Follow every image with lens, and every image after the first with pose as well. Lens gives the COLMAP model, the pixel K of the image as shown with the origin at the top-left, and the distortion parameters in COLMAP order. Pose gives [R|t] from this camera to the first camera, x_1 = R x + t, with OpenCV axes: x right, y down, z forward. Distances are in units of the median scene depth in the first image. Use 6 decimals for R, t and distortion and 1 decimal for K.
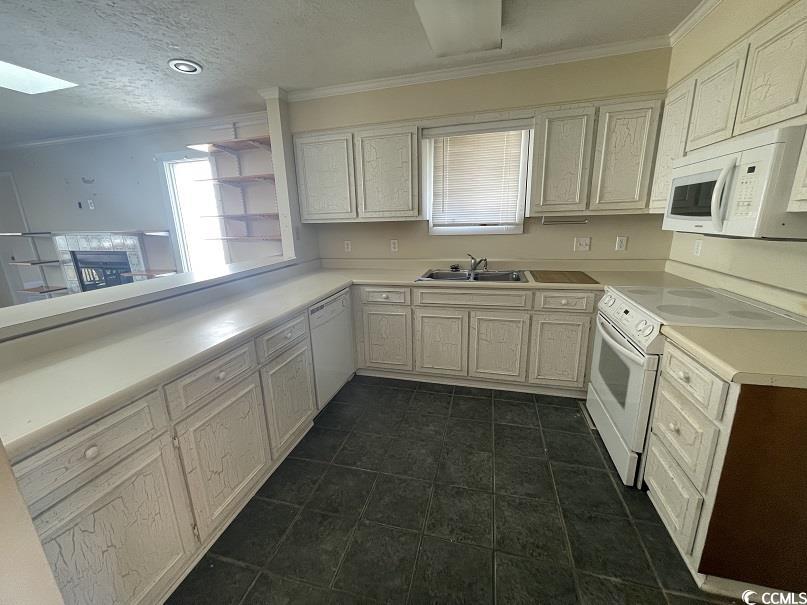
lens RADIAL K [[326.9, 0, 400.8], [0, 326.9, 298.8], [0, 0, 1]] dist [0.000856, -0.000028]
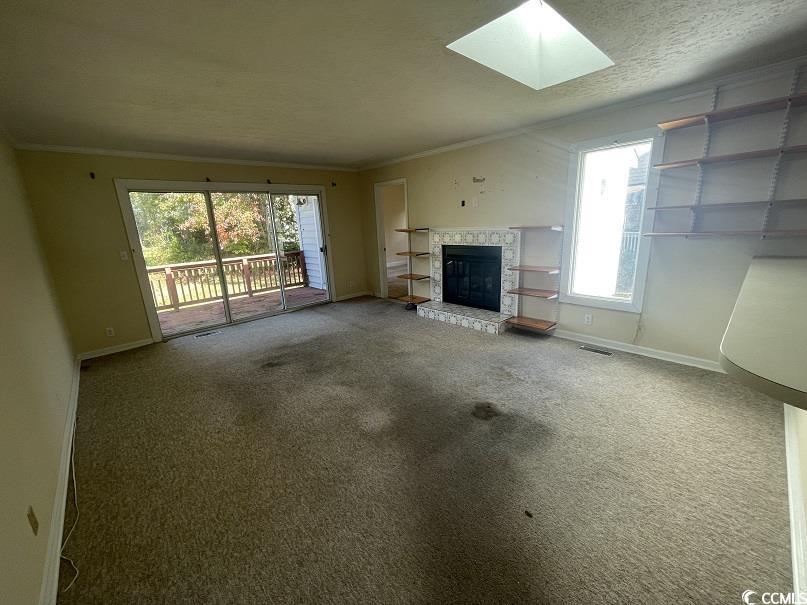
lens RADIAL K [[326.9, 0, 402.5], [0, 326.9, 305.5], [0, 0, 1]] dist [0.000856, -0.000028]
pose [[0.856343, 0.112922, -0.503911, -0.582644], [-0.096328, 0.993602, 0.058957, 0.009561], [0.507344, -0.001947, 0.861741, -0.052049]]
